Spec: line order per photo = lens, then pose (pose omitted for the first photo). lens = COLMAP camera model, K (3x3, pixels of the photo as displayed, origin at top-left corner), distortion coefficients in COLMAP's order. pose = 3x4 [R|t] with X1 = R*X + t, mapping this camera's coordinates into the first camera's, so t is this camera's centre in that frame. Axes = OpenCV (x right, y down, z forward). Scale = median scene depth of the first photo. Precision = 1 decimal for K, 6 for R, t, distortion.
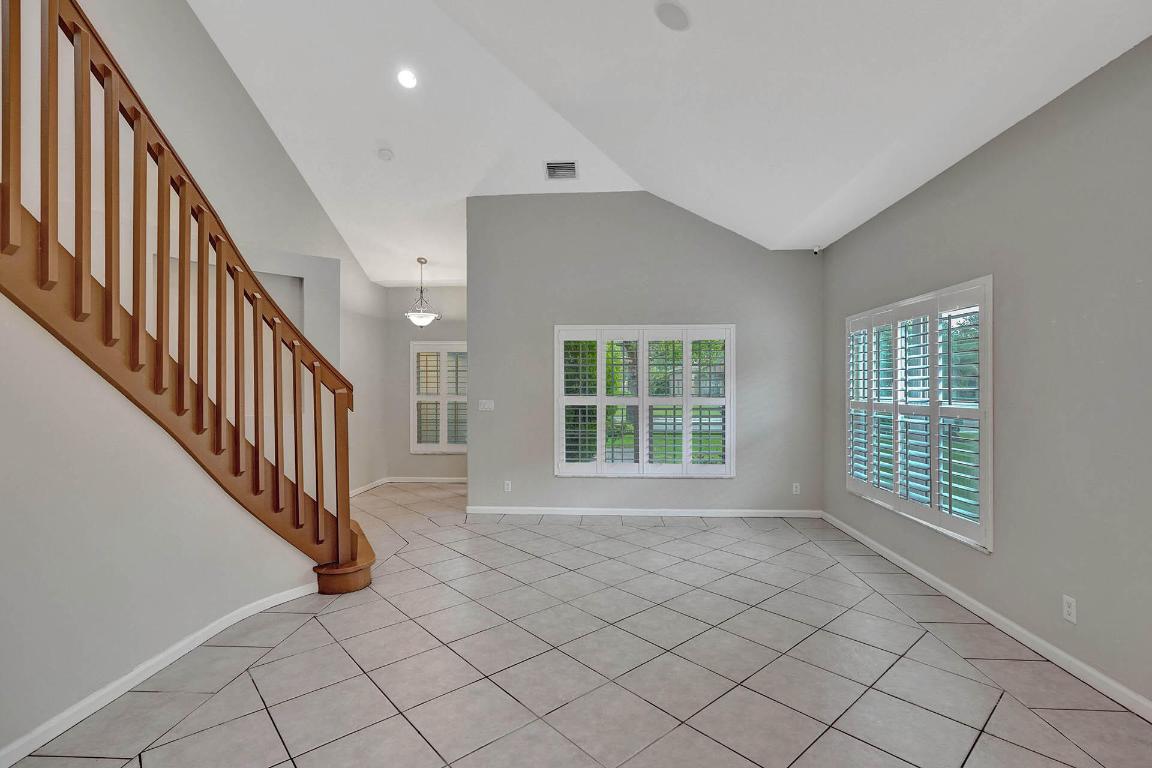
lens RADIAL K [[537.4, 0, 581.7], [0, 537.4, 386.7], [0, 0, 1]] dist [-0.007901, 0.002555]
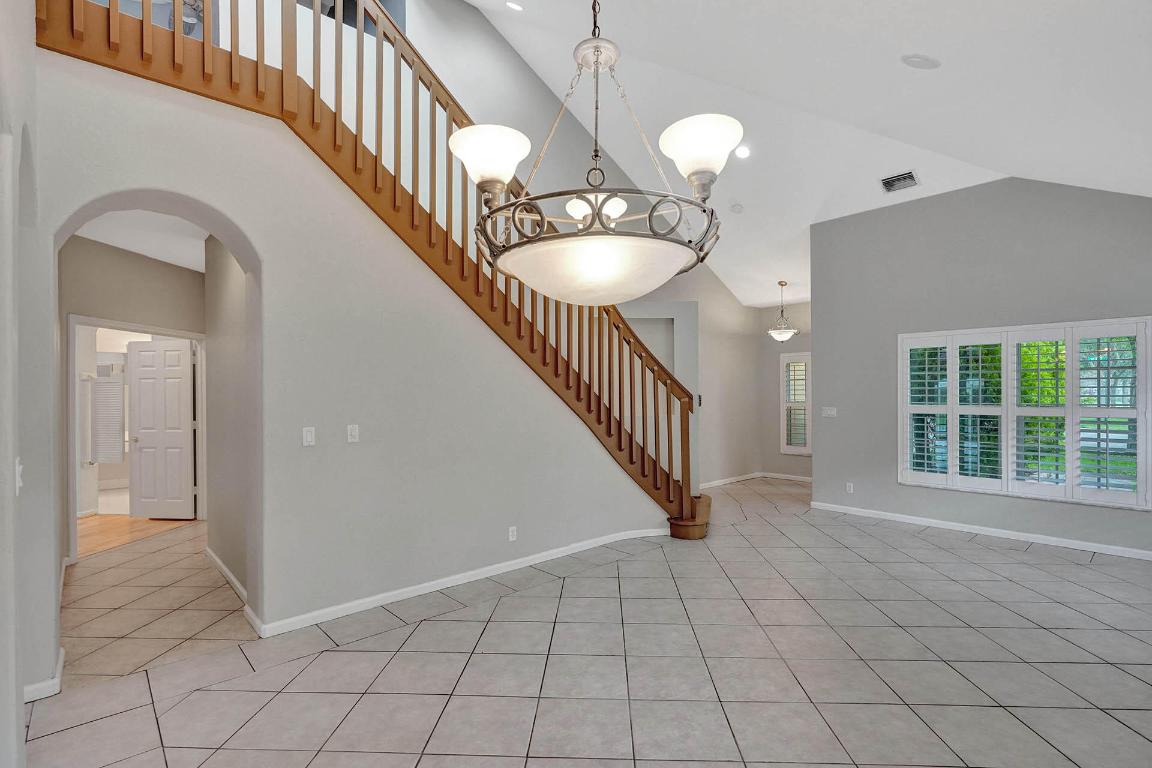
lens RADIAL K [[537.4, 0, 572.9], [0, 537.4, 399.1], [0, 0, 1]] dist [-0.007901, 0.002555]
pose [[0.716205, 0.005770, -0.697866, 0.222711], [0.004484, 0.999907, 0.012869, -0.008411], [0.697876, -0.012346, 0.716112, -0.156717]]
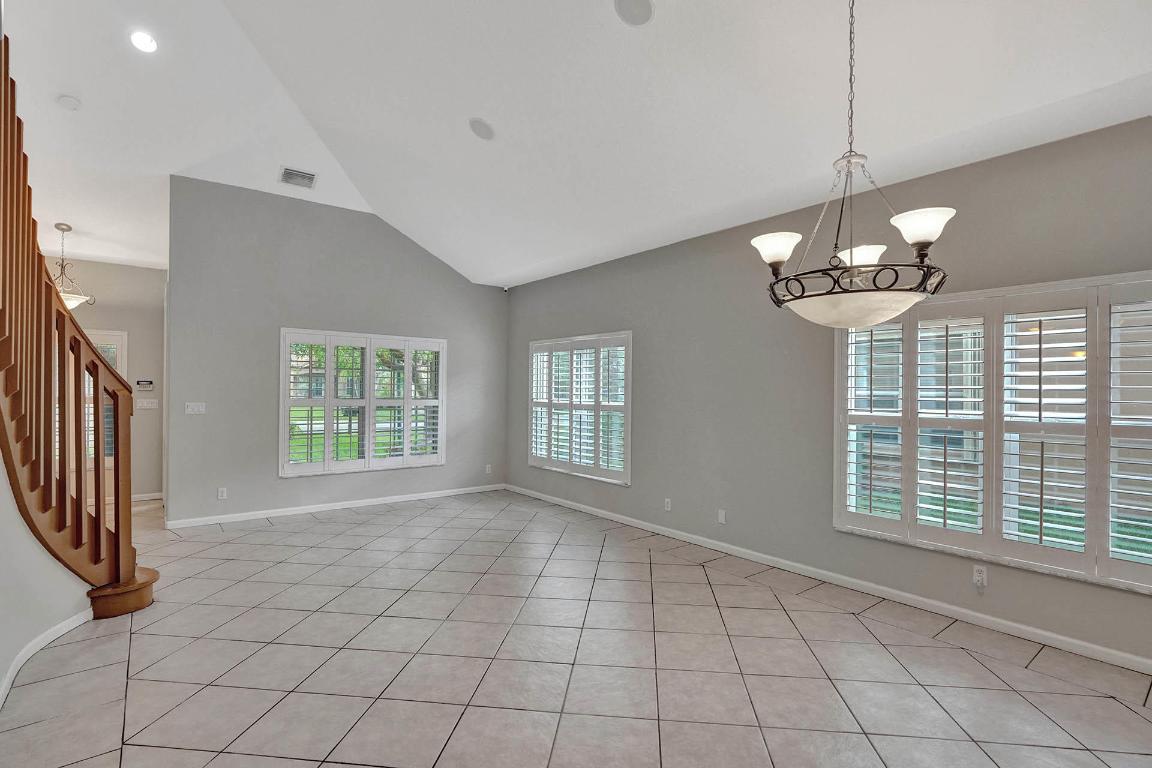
lens RADIAL K [[537.4, 0, 582.6], [0, 537.4, 394.2], [0, 0, 1]] dist [-0.007901, 0.002555]
pose [[0.746936, 0.003648, 0.664886, -0.304183], [-0.011531, 0.999906, 0.007467, -0.004062], [-0.664796, -0.013244, 0.746908, -0.128529]]
